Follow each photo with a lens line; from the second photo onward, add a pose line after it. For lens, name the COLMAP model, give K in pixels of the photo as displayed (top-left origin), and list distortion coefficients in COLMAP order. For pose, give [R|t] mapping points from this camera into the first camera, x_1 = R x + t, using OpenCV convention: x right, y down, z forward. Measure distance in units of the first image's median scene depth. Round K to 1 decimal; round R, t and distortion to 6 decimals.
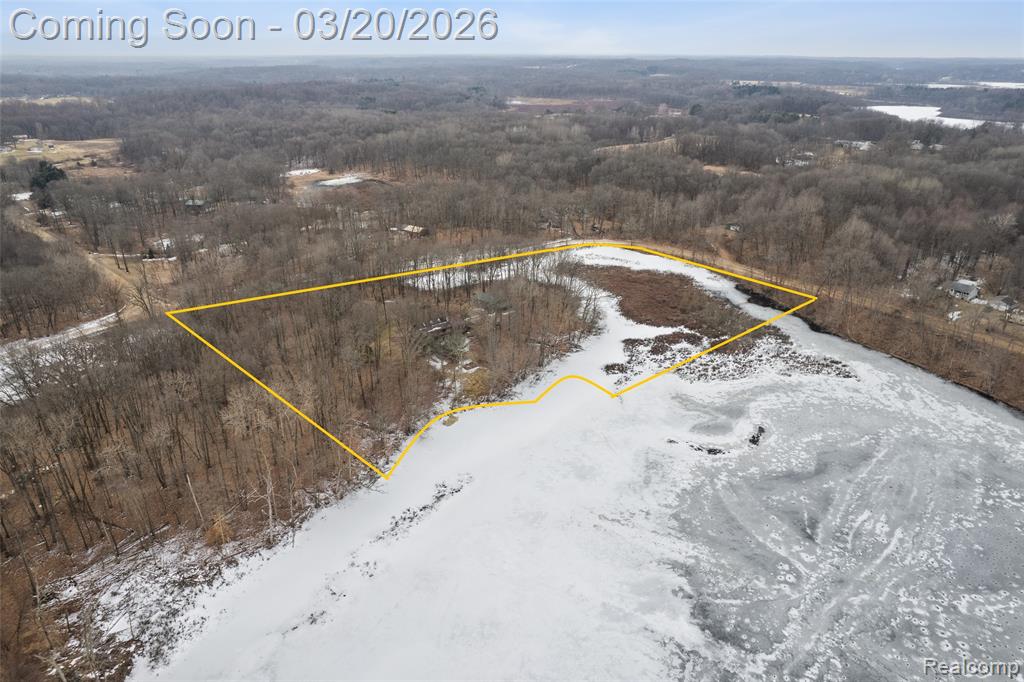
lens RADIAL K [[672.9, 0, 513.0], [0, 672.9, 344.4], [0, 0, 1]] dist [-0.036290, 0.006896]
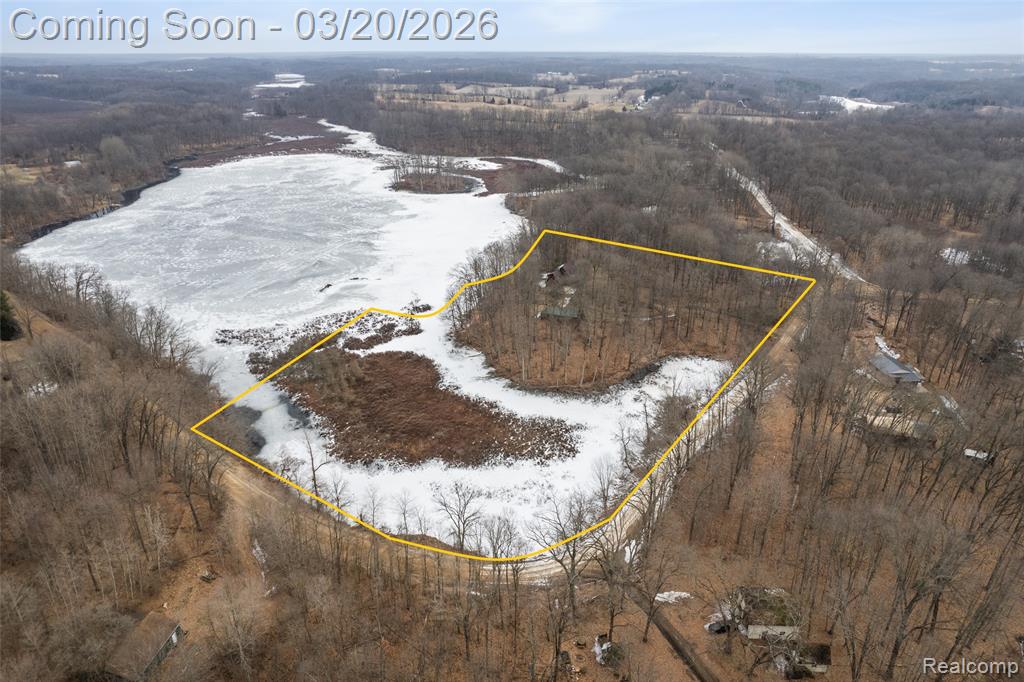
lens RADIAL K [[672.9, 0, 512.6], [0, 672.9, 341.5], [0, 0, 1]] dist [-0.036290, 0.006896]
pose [[-0.930630, 0.141083, -0.337672, 0.399240], [-0.154448, 0.685089, 0.711898, -0.779771], [0.331772, 0.714666, -0.615775, 1.754280]]
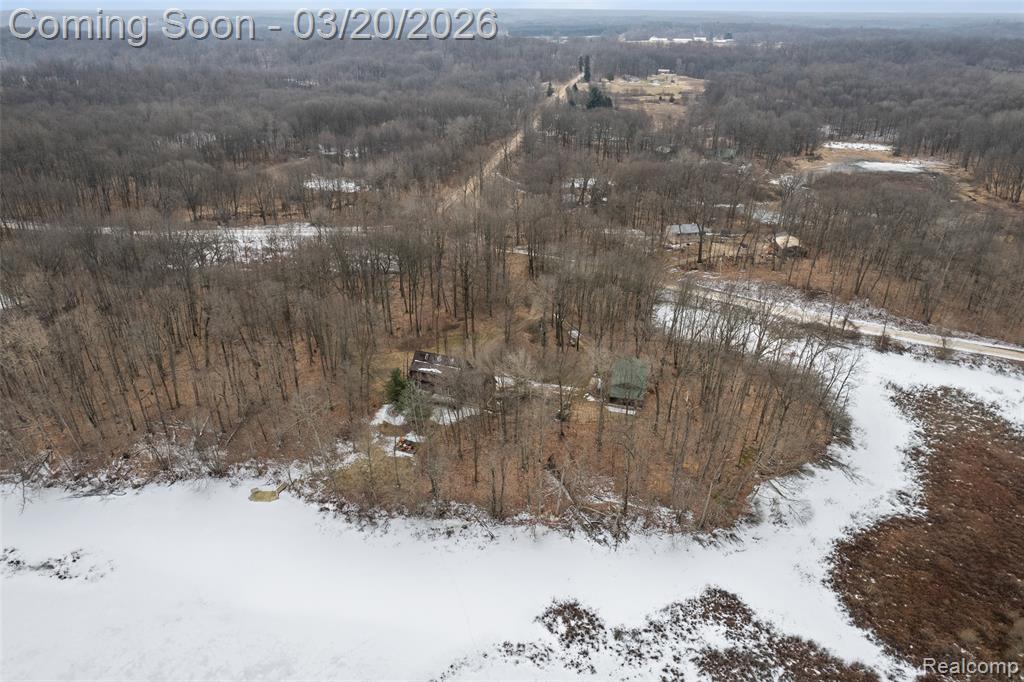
lens RADIAL K [[672.9, 0, 514.3], [0, 672.9, 339.7], [0, 0, 1]] dist [-0.036290, 0.006896]
pose [[0.498886, 0.401196, -0.768215, 0.379910], [-0.358391, 0.902562, 0.238615, -0.216079], [0.789093, 0.156280, 0.594061, 0.635139]]
